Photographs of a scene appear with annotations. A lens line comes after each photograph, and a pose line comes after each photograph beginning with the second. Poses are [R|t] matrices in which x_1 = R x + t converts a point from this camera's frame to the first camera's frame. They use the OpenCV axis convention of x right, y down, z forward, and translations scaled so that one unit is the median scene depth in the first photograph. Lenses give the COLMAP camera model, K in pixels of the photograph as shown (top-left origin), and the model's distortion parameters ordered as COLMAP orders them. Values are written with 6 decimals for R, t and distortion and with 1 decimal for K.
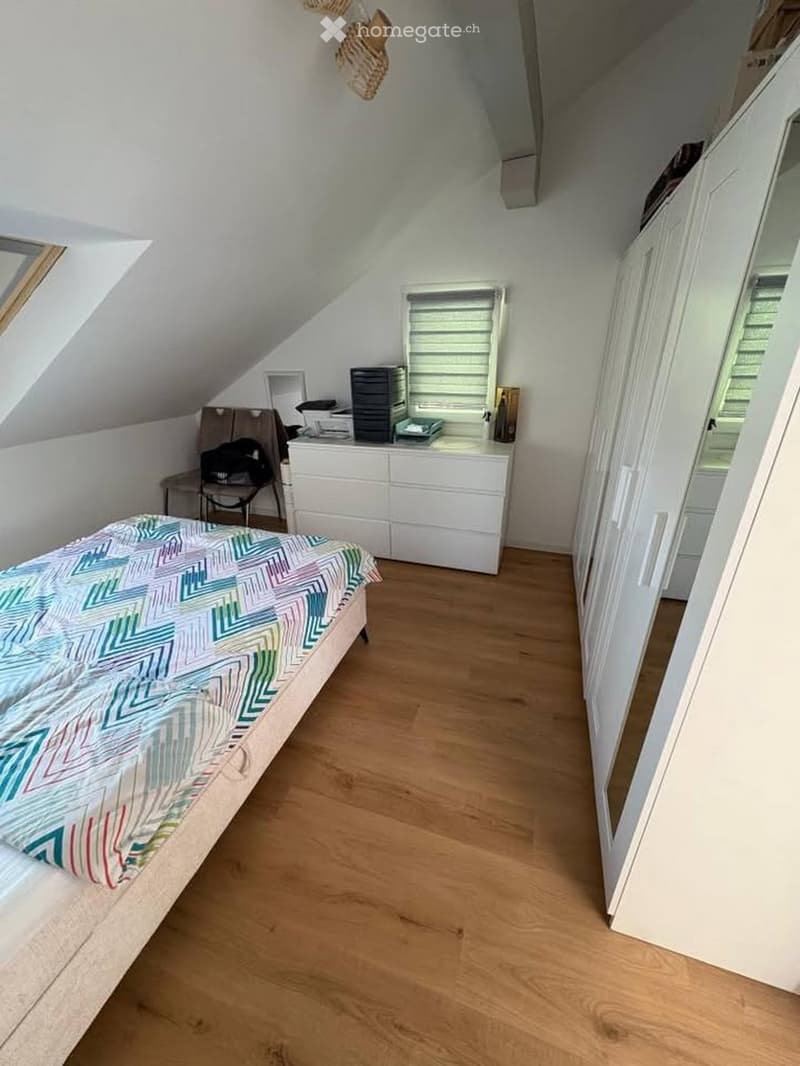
lens RADIAL K [[425.2, 0, 400.0], [0, 425.2, 533.0], [0, 0, 1]] dist [-0.000858, -0.000650]
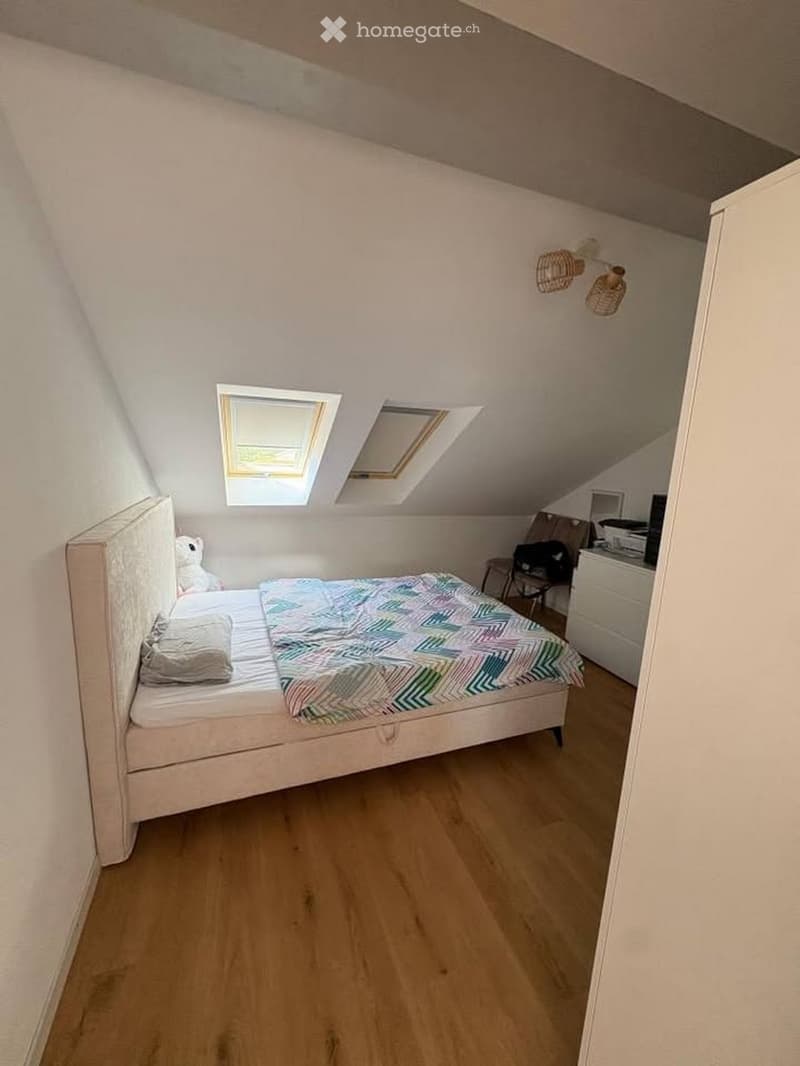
lens RADIAL K [[425.2, 0, 400.0], [0, 425.2, 533.0], [0, 0, 1]] dist [-0.000858, -0.000650]
pose [[0.634145, 0.176318, -0.752843, 0.422372], [-0.356159, 0.930820, -0.082004, 0.006168], [0.686303, 0.320135, 0.653072, -0.100135]]
